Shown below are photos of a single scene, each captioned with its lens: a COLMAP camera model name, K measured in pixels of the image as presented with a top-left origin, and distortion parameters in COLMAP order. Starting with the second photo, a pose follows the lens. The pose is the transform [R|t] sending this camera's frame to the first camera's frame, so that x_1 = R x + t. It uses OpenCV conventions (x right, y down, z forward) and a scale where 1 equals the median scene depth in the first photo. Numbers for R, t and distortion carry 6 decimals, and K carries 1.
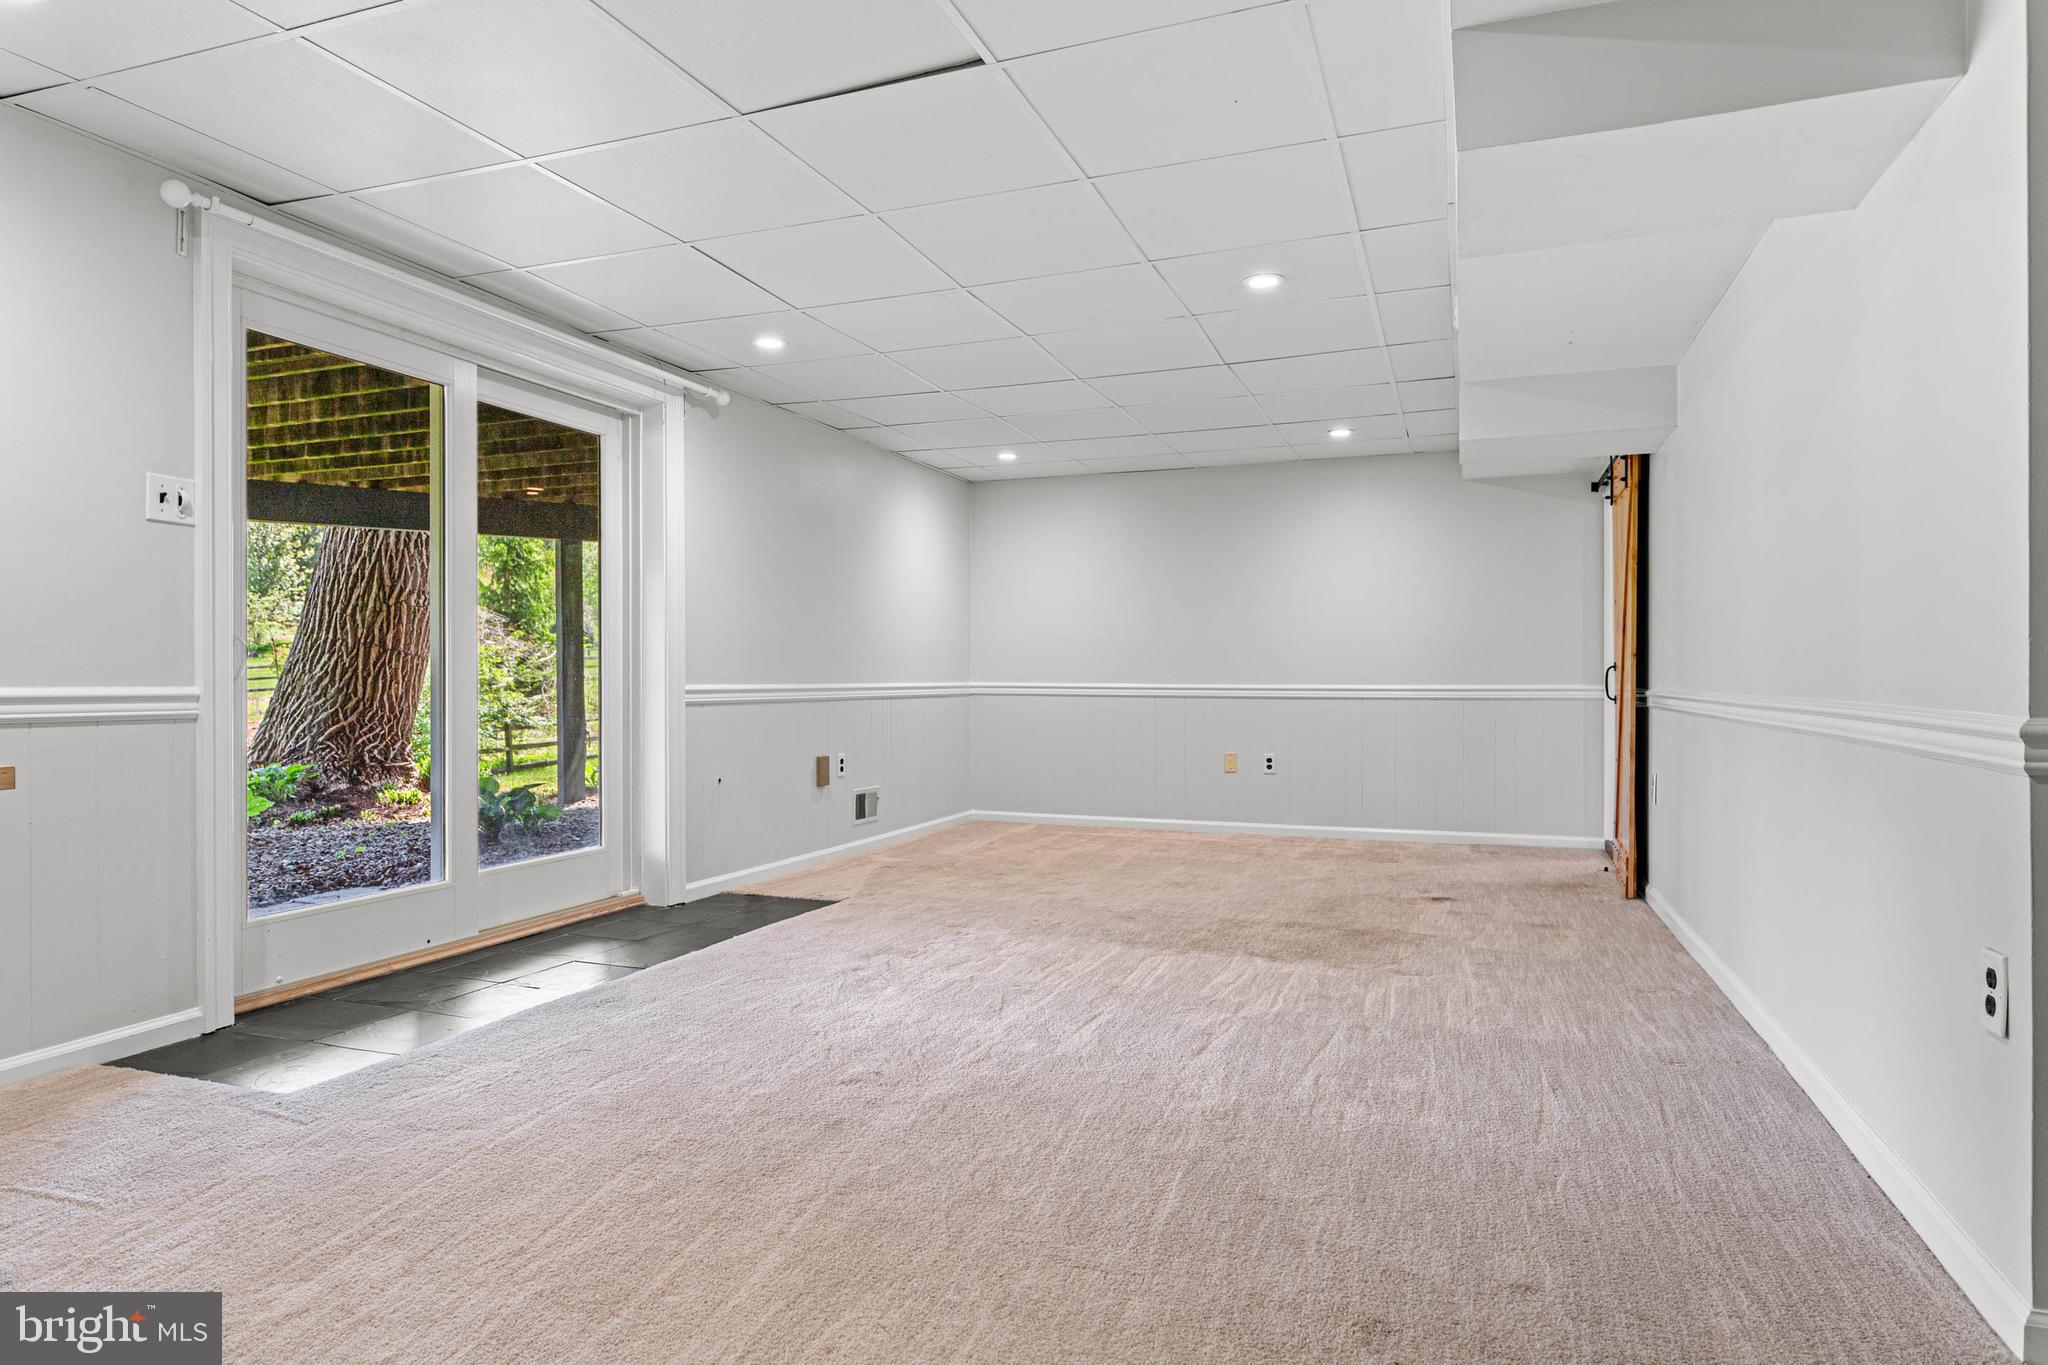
lens RADIAL K [[1184.9, 0, 1024.7], [0, 1184.9, 679.4], [0, 0, 1]] dist [0.009660, -0.000644]
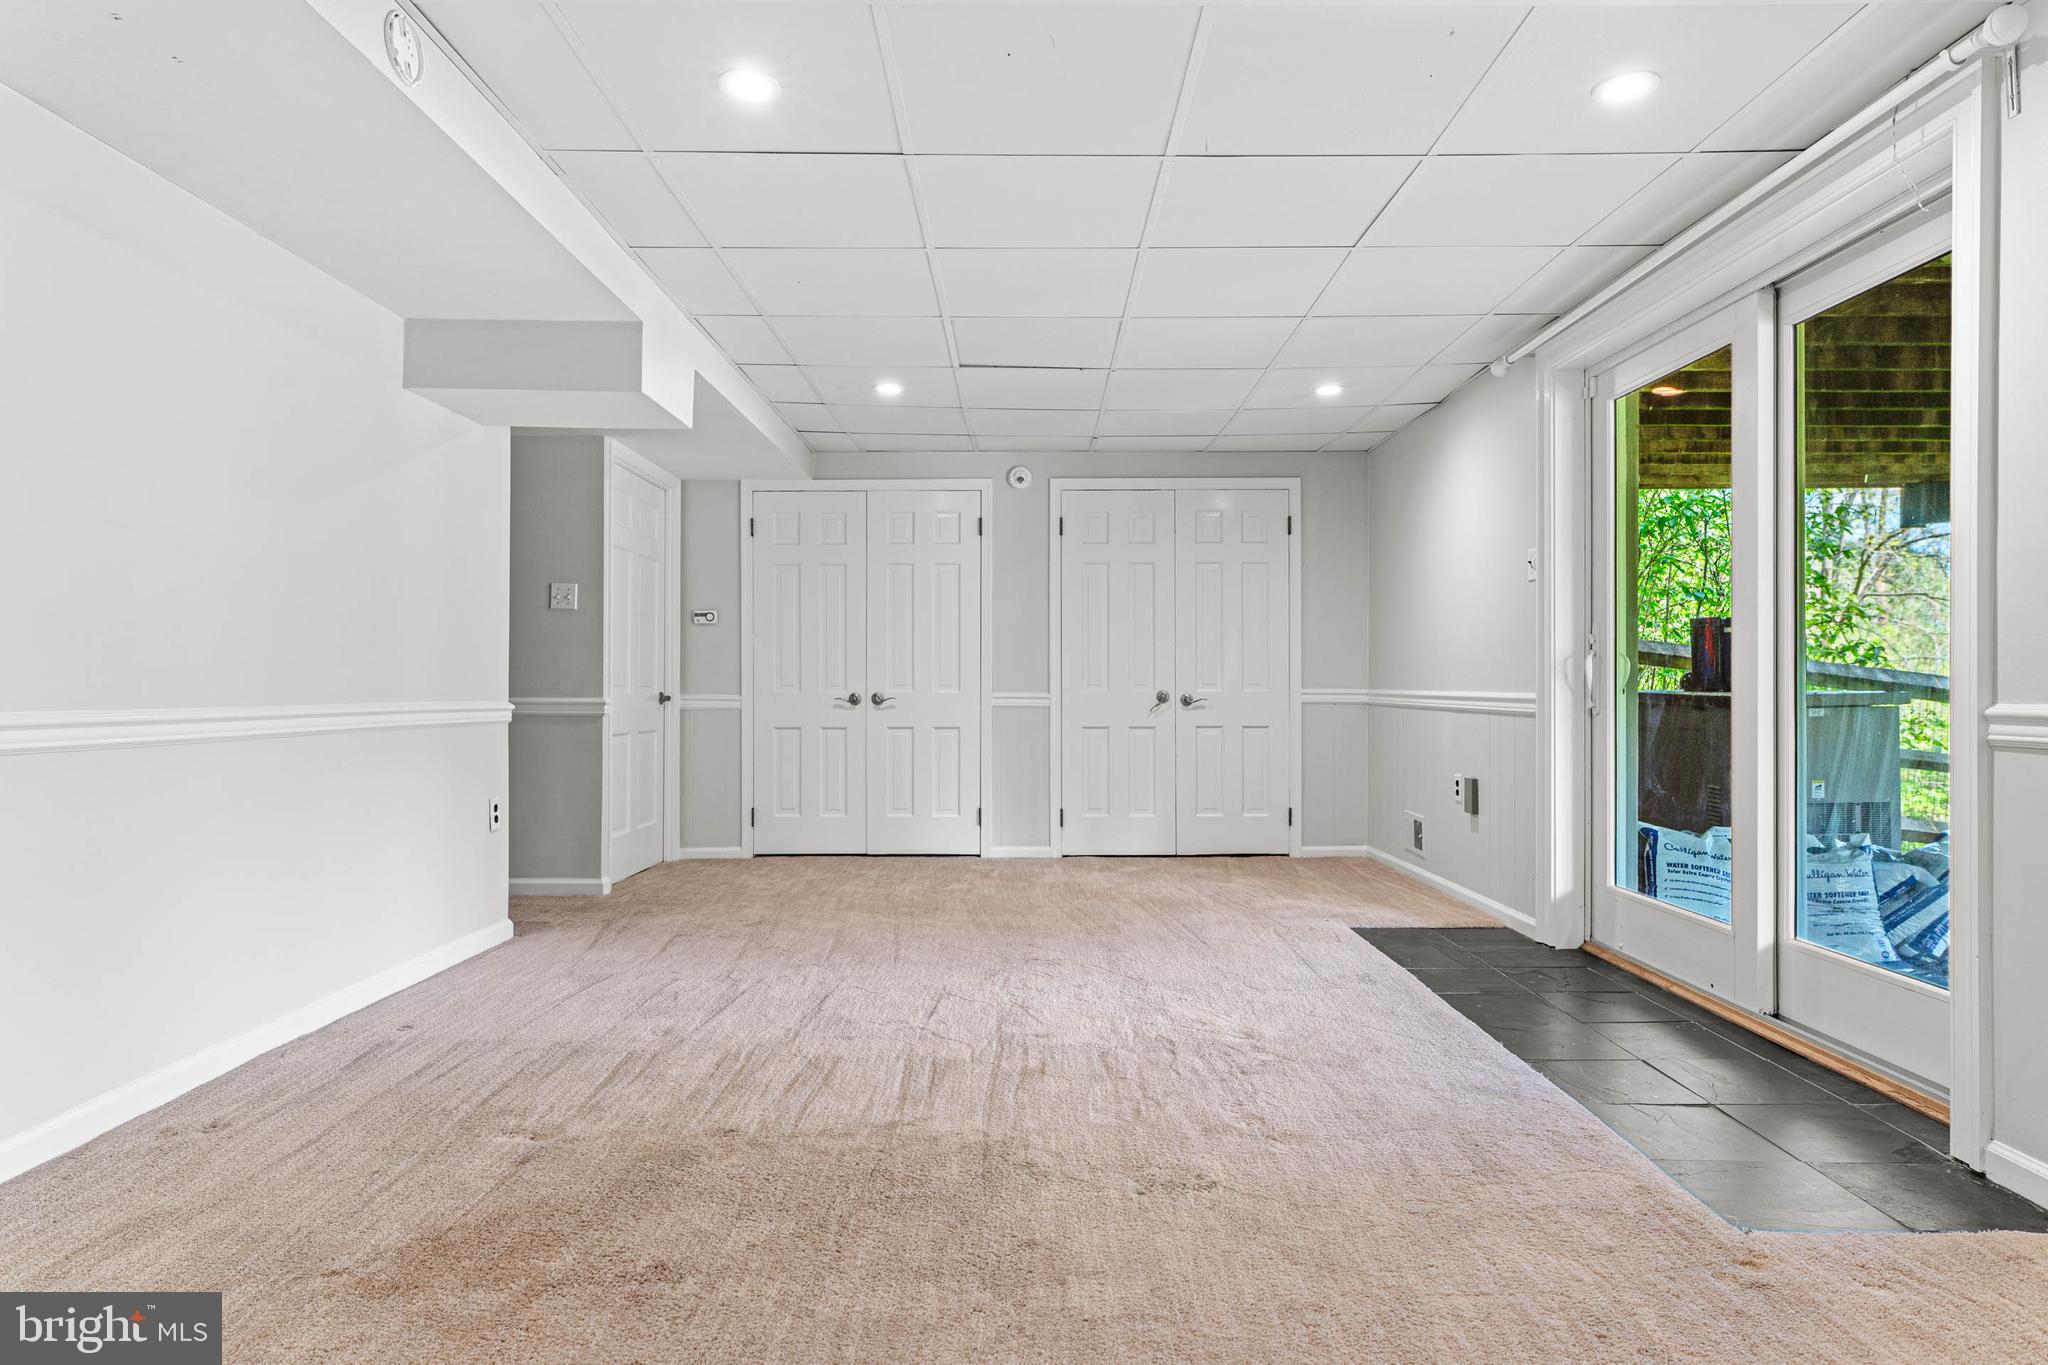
lens RADIAL K [[1184.9, 0, 1024.3], [0, 1184.9, 691.4], [0, 0, 1]] dist [0.009660, -0.000644]
pose [[-0.939970, -0.016045, -0.340880, 0.303169], [-0.016137, 0.999867, -0.002565, 0.014541], [0.340876, 0.003090, -0.940103, 1.731769]]
